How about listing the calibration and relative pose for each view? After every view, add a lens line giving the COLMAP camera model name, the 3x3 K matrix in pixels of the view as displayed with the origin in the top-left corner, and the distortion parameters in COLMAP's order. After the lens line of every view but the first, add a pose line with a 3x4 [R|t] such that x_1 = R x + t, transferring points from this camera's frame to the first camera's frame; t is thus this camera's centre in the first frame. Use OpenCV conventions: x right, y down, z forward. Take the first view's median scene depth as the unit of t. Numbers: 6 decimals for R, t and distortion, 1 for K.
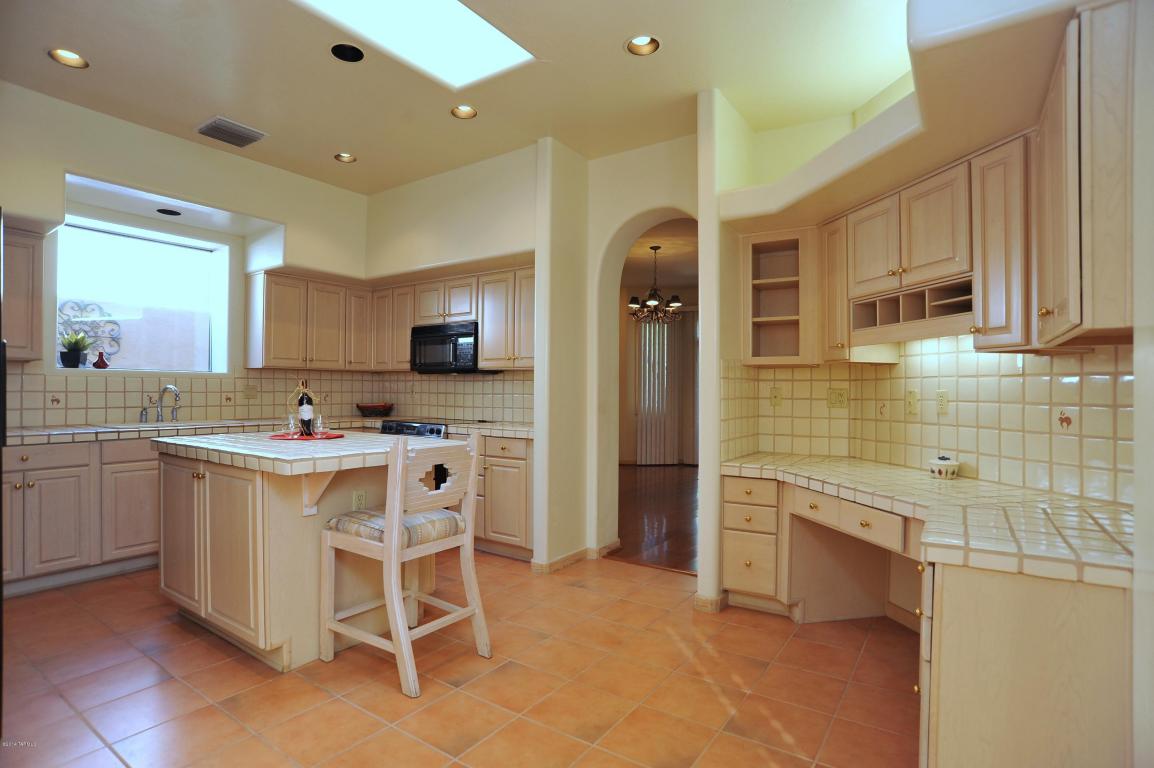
lens RADIAL K [[579.7, 0, 574.4], [0, 579.7, 391.4], [0, 0, 1]] dist [-0.101691, 0.047501]
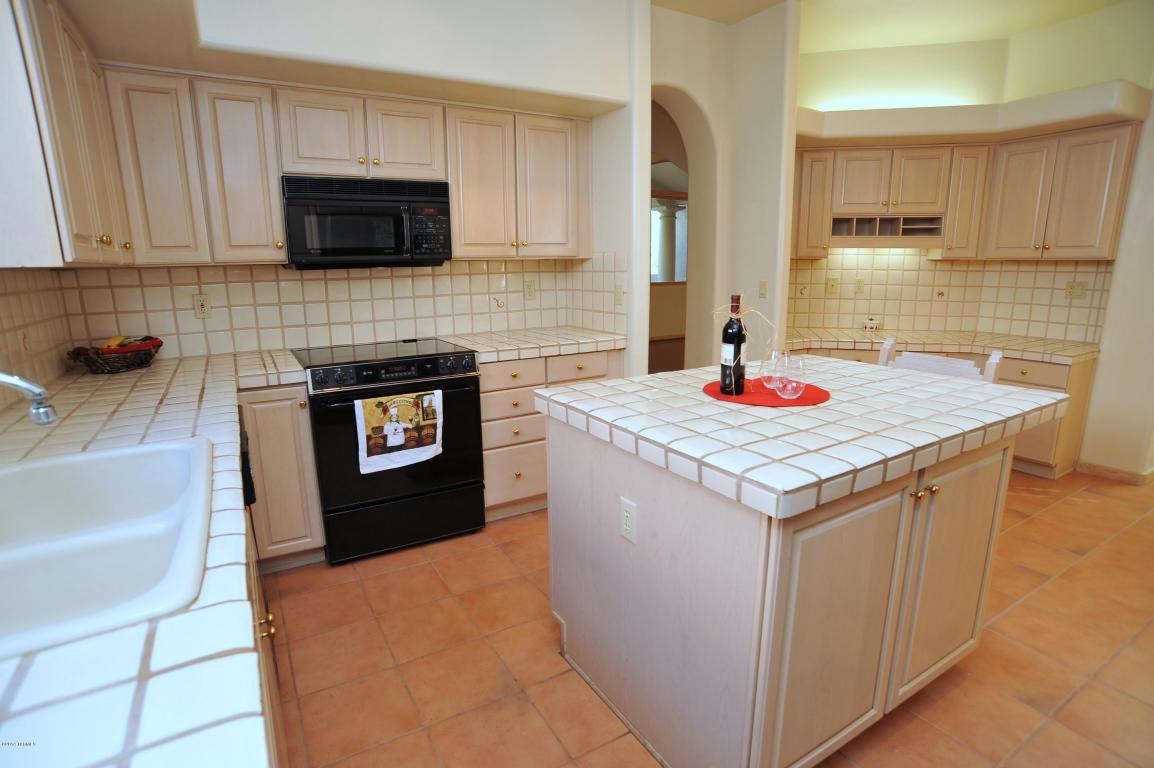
lens RADIAL K [[579.7, 0, 574.4], [0, 579.7, 391.4], [0, 0, 1]] dist [-0.101691, 0.047501]
pose [[0.425075, -0.213674, 0.879577, -0.958730], [0.014734, 0.973242, 0.229308, -0.054787], [-0.905038, -0.084513, 0.416849, 0.823378]]
